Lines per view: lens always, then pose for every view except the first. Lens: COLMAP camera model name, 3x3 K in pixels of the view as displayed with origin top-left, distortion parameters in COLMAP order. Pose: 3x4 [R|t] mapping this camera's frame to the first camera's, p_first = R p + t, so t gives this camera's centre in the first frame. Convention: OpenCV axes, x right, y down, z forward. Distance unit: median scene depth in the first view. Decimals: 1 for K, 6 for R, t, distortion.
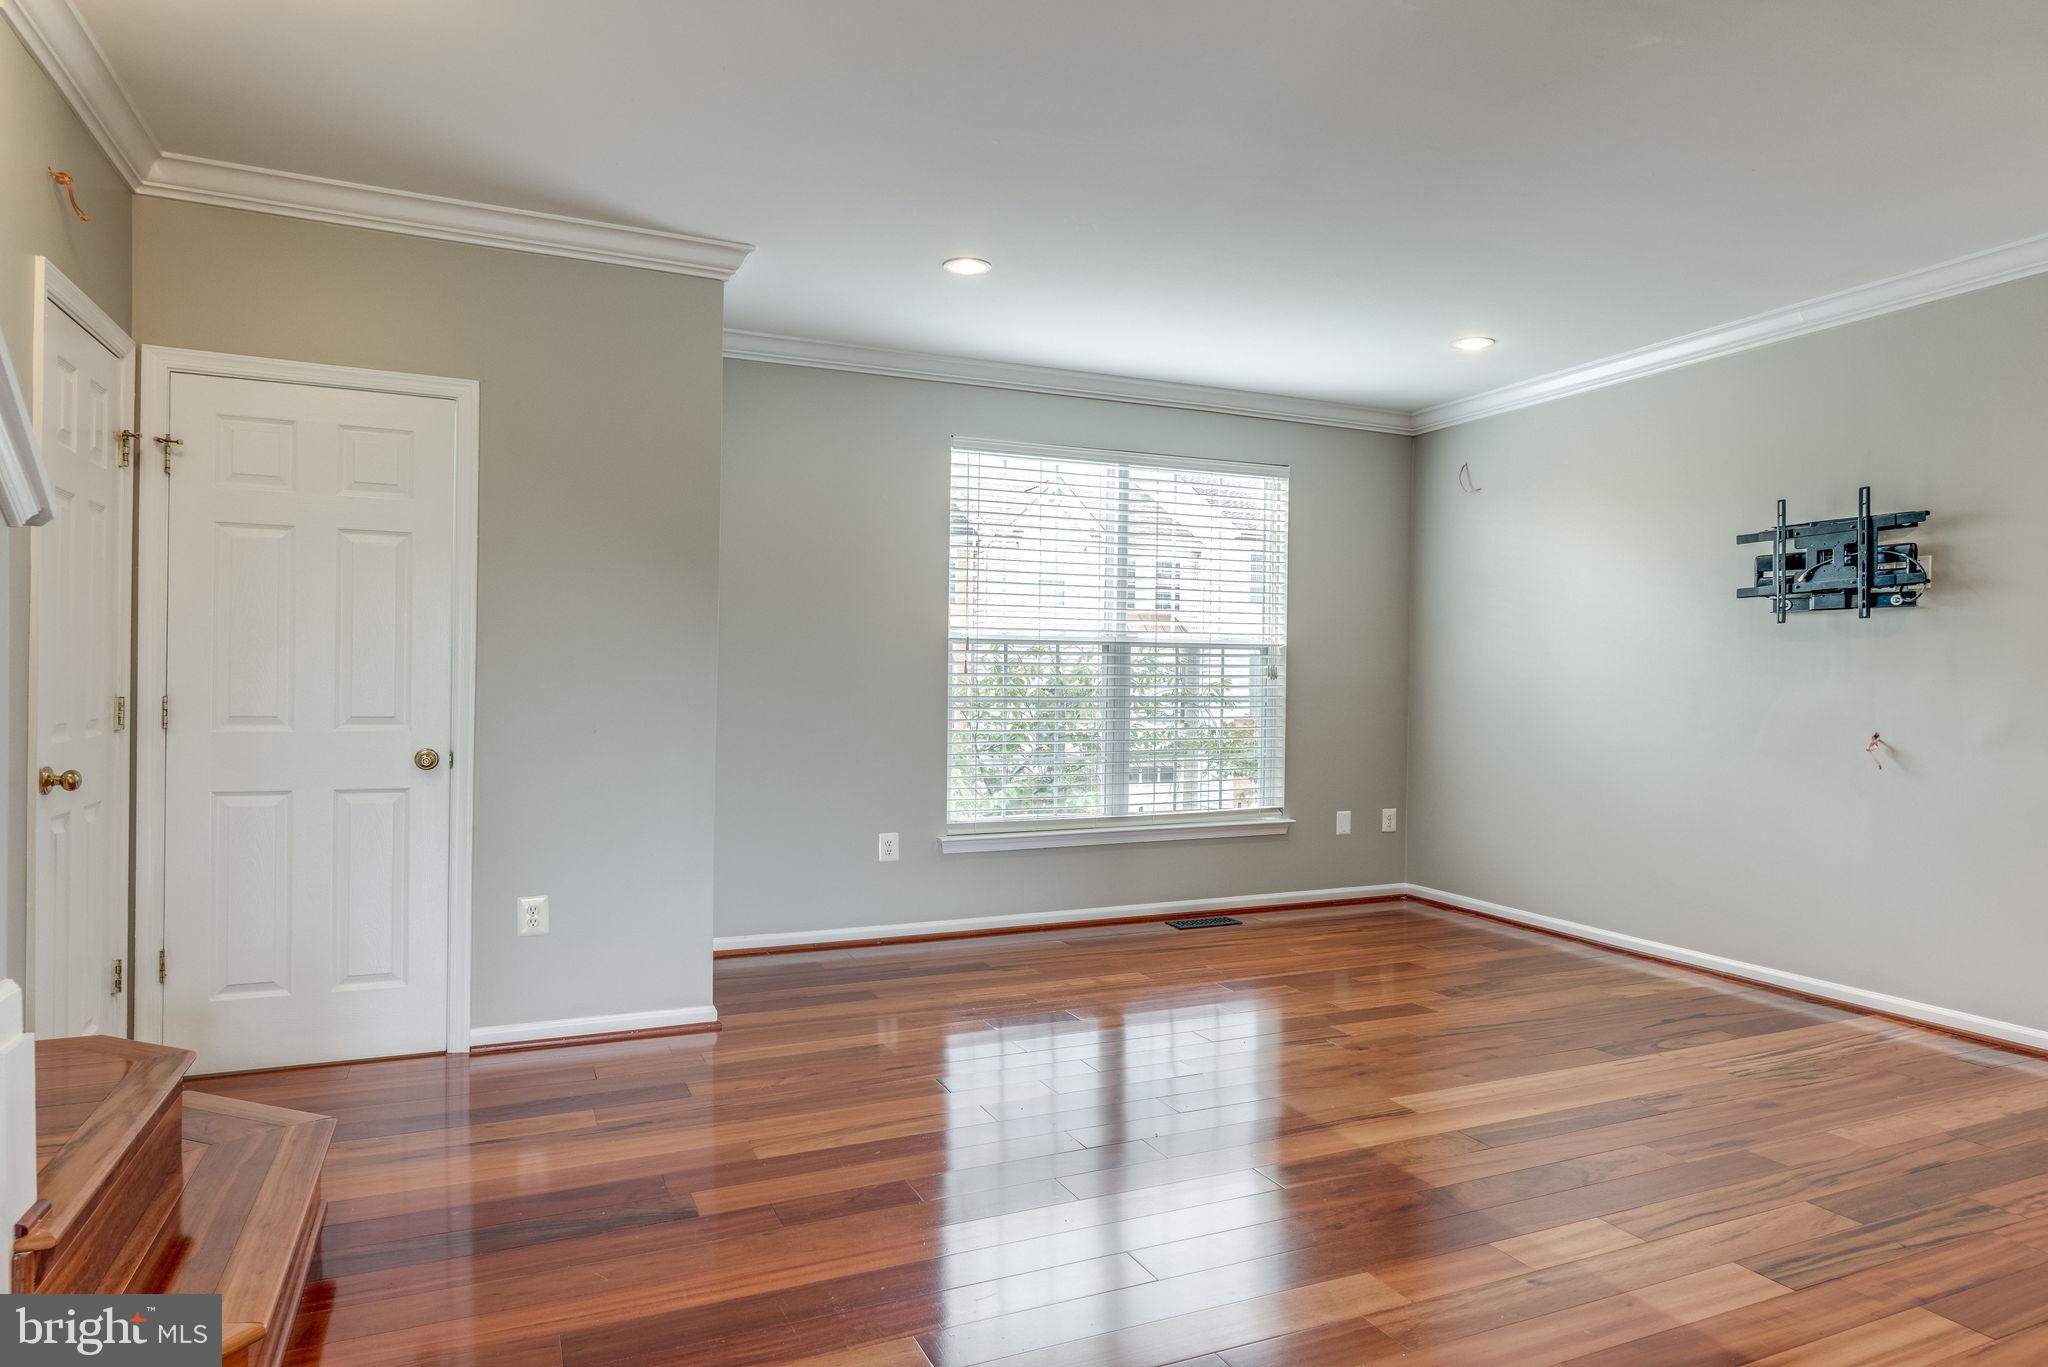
lens RADIAL K [[1194.8, 0, 1008.3], [0, 1194.8, 683.1], [0, 0, 1]] dist [-0.003823, -0.000509]
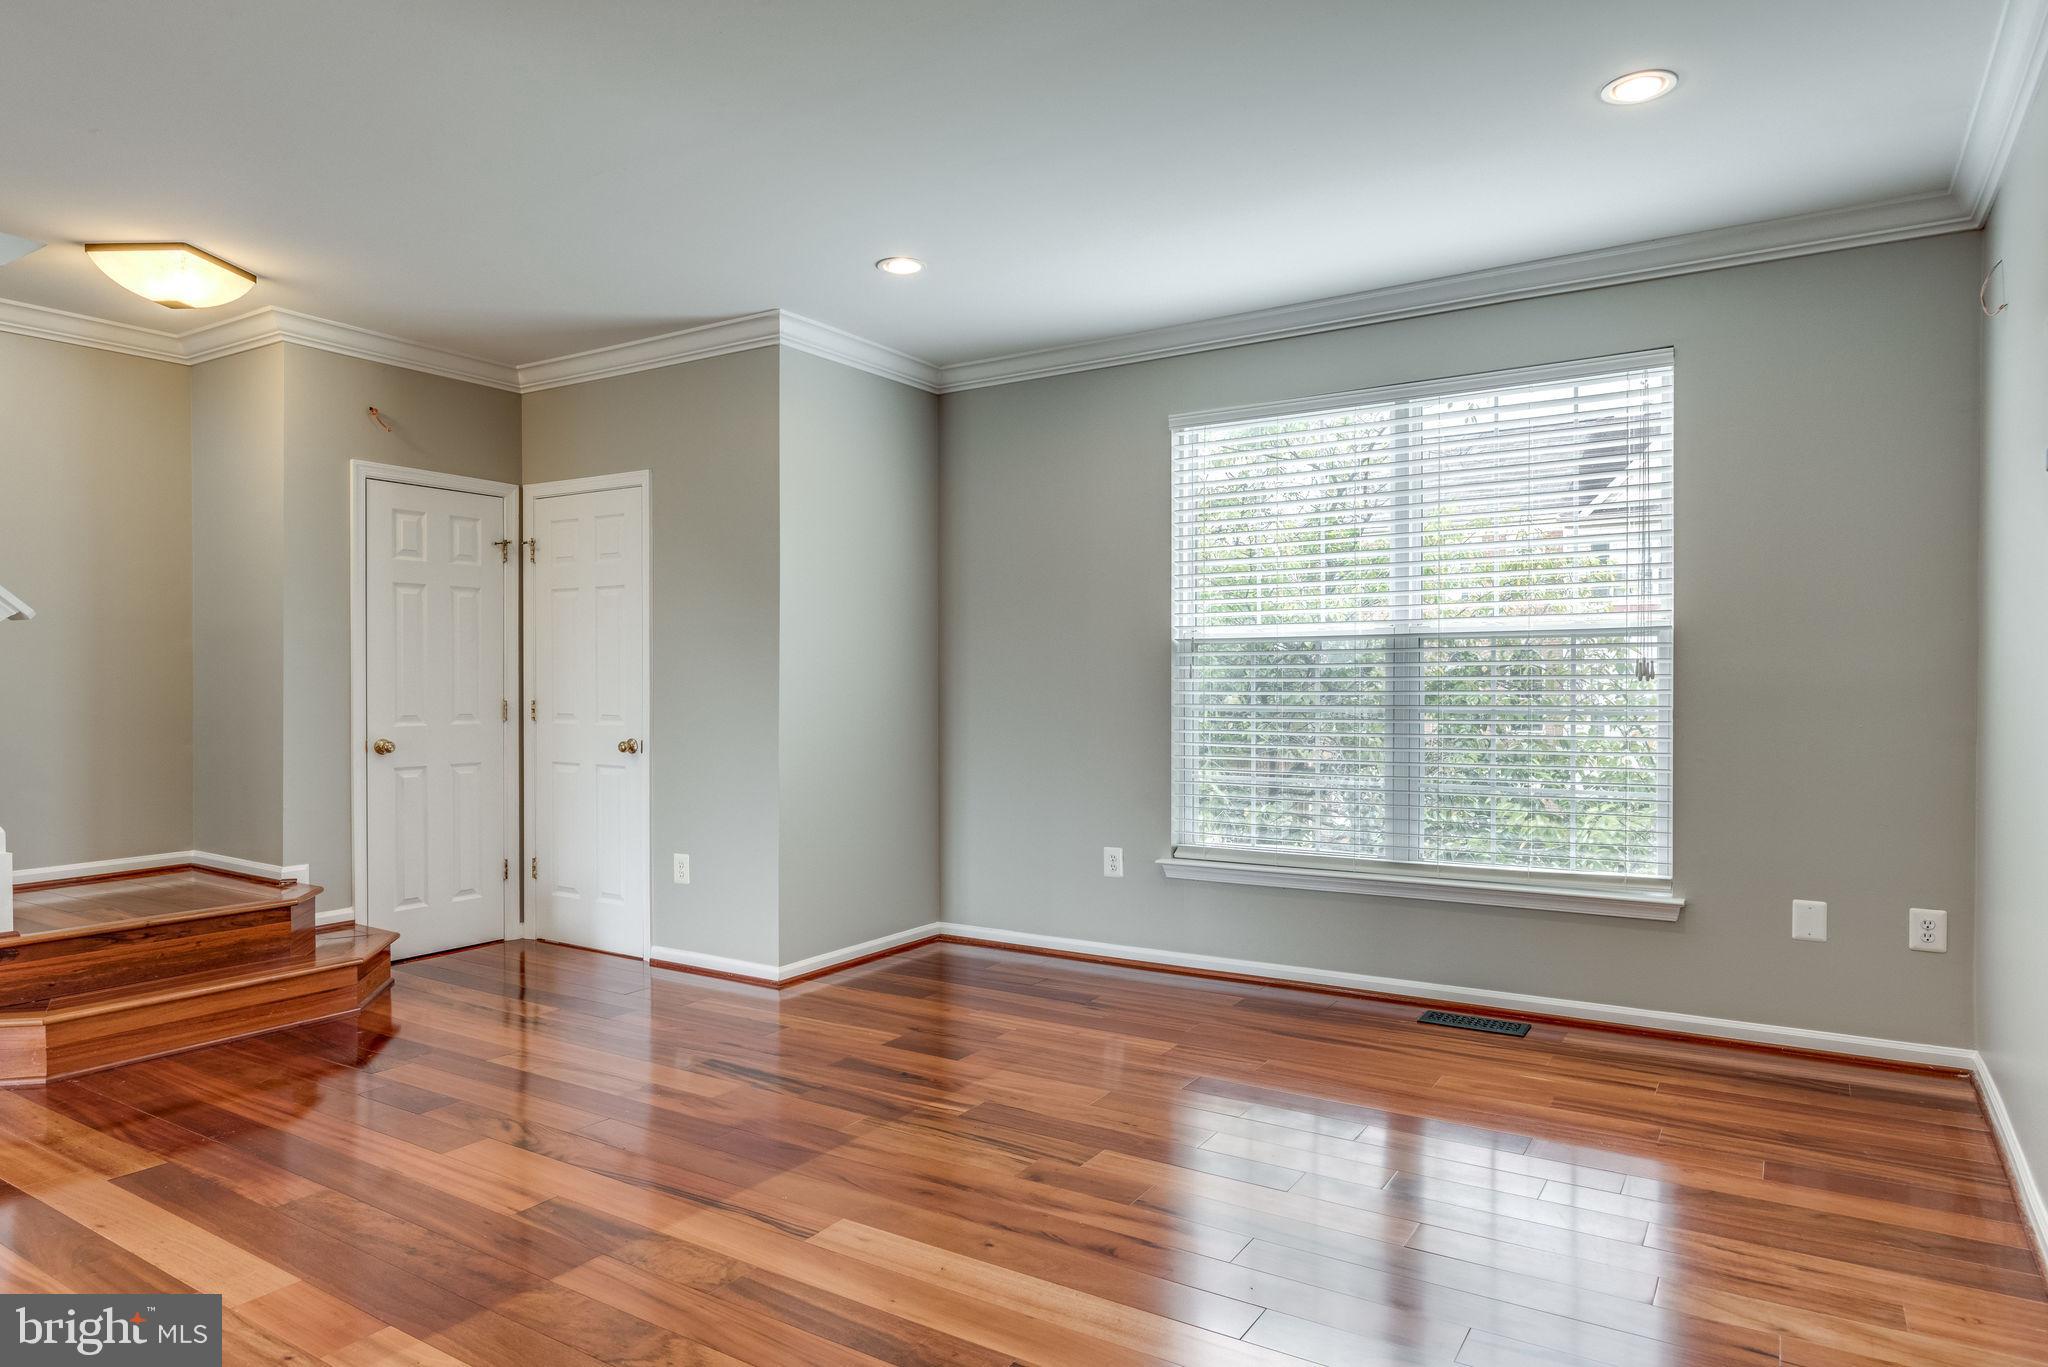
lens RADIAL K [[1194.8, 0, 1032.8], [0, 1194.8, 683.7], [0, 0, 1]] dist [-0.003823, -0.000509]
pose [[0.570741, -0.008546, -0.821086, 0.587327], [0.005609, 0.999963, -0.006509, 0.001109], [0.821111, -0.000891, 0.570768, 0.370275]]
